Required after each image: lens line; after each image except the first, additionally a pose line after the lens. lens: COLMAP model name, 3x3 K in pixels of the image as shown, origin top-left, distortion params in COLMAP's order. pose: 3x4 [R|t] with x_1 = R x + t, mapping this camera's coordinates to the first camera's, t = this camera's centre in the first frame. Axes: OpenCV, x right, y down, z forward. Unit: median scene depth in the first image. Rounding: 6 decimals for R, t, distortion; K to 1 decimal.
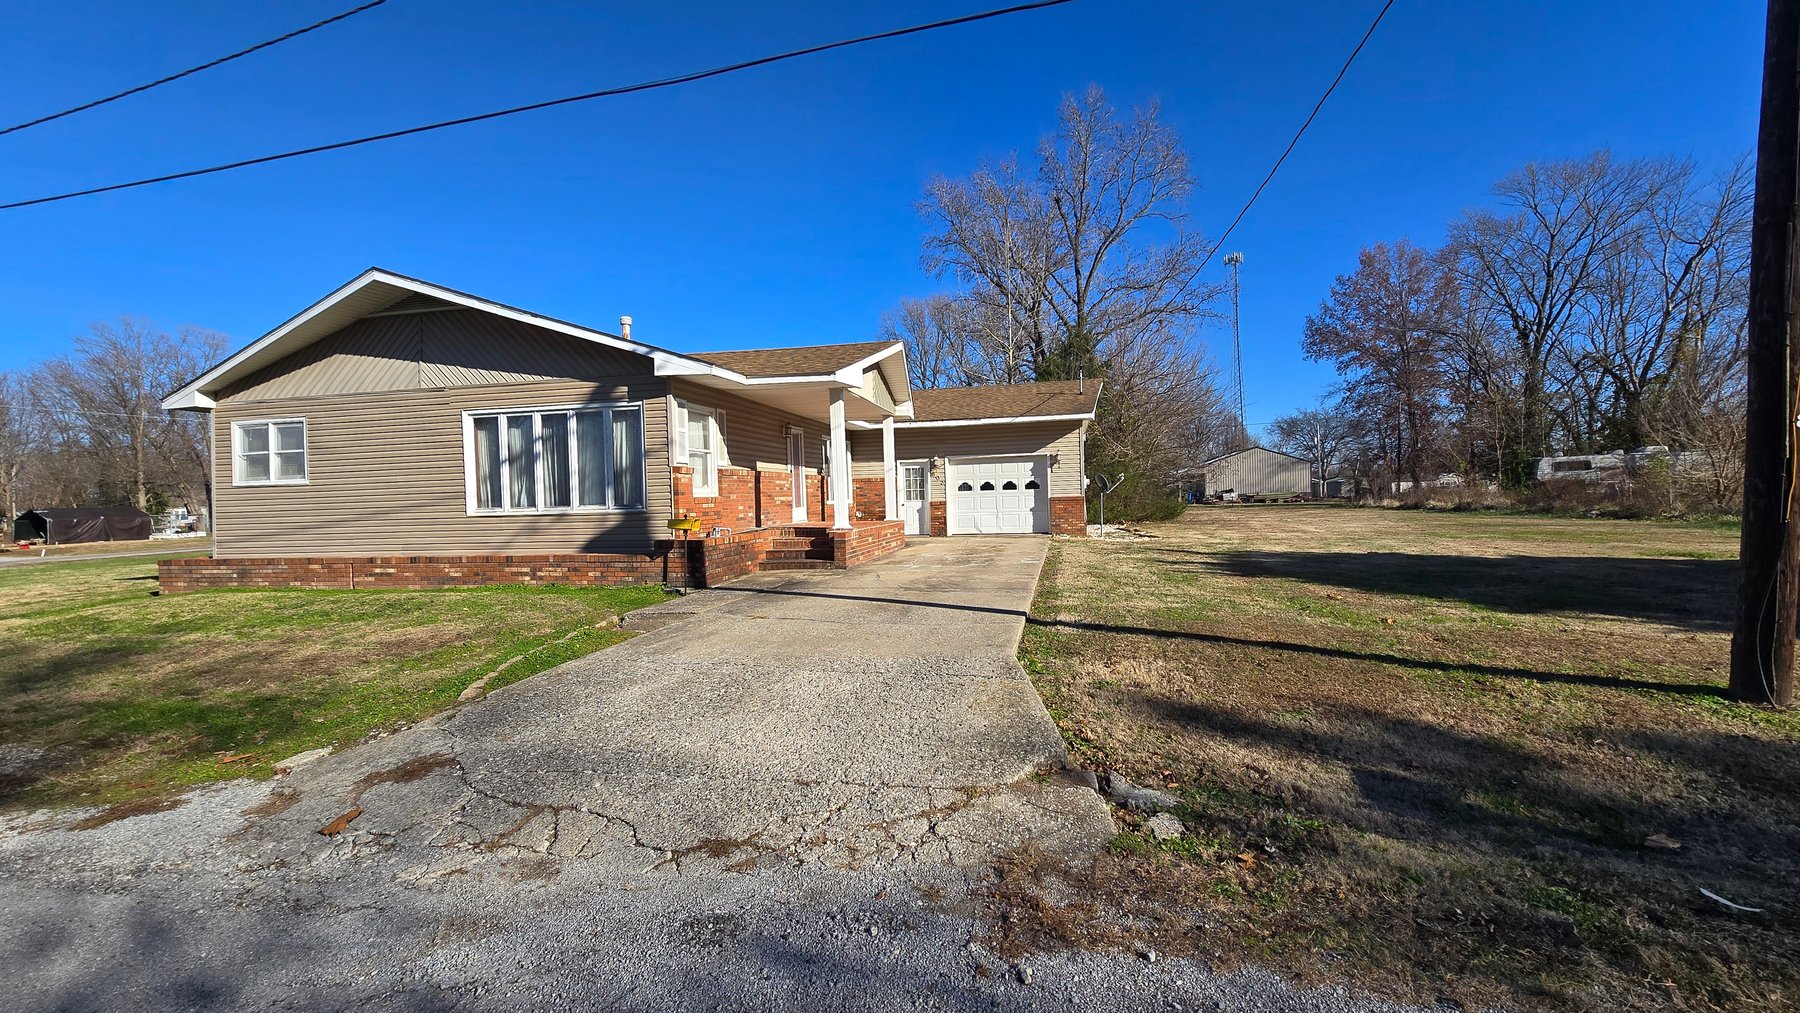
lens RADIAL K [[755.4, 0, 892.7], [0, 755.4, 517.0], [0, 0, 1]] dist [0.001636, 0.000122]
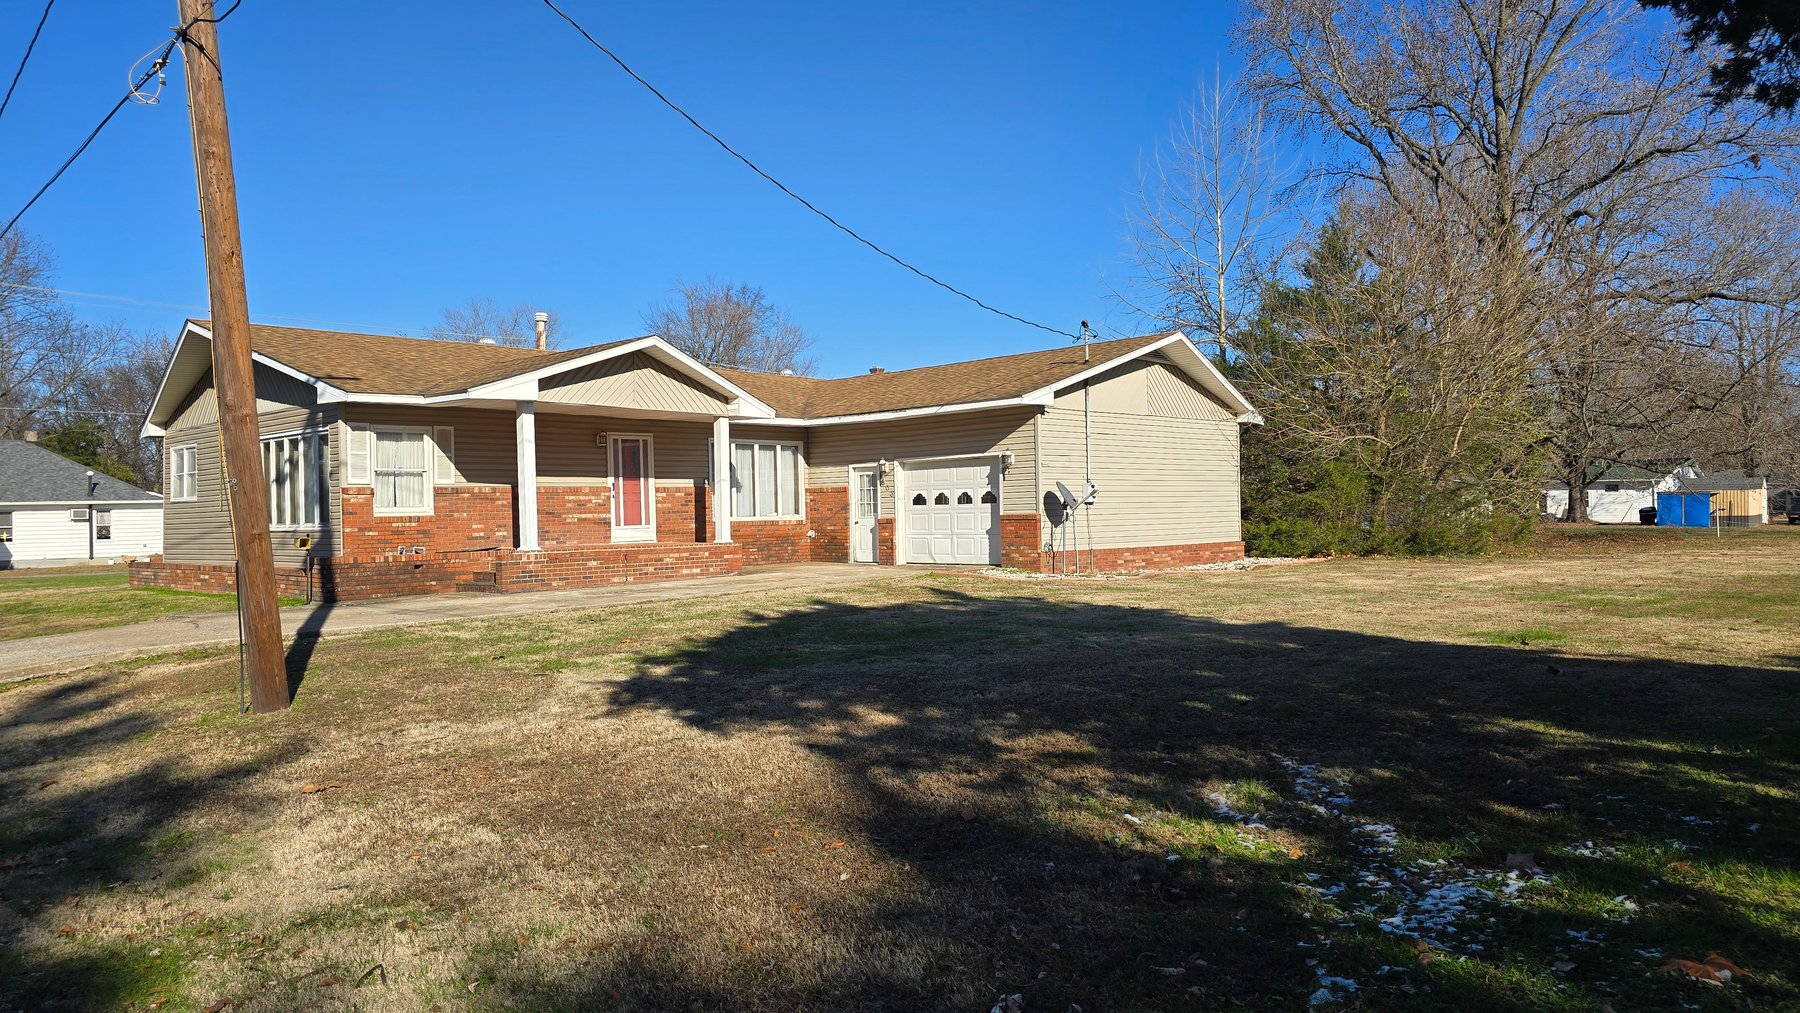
lens RADIAL K [[1198.4, 0, 889.3], [0, 1198.4, 519.5], [0, 0, 1]] dist [0.057596, -0.059024]
pose [[0.849807, 0.014443, -0.526895, 0.705632], [-0.017289, 0.999850, -0.000478, -0.019486], [0.526810, 0.009516, 0.849930, -0.019256]]
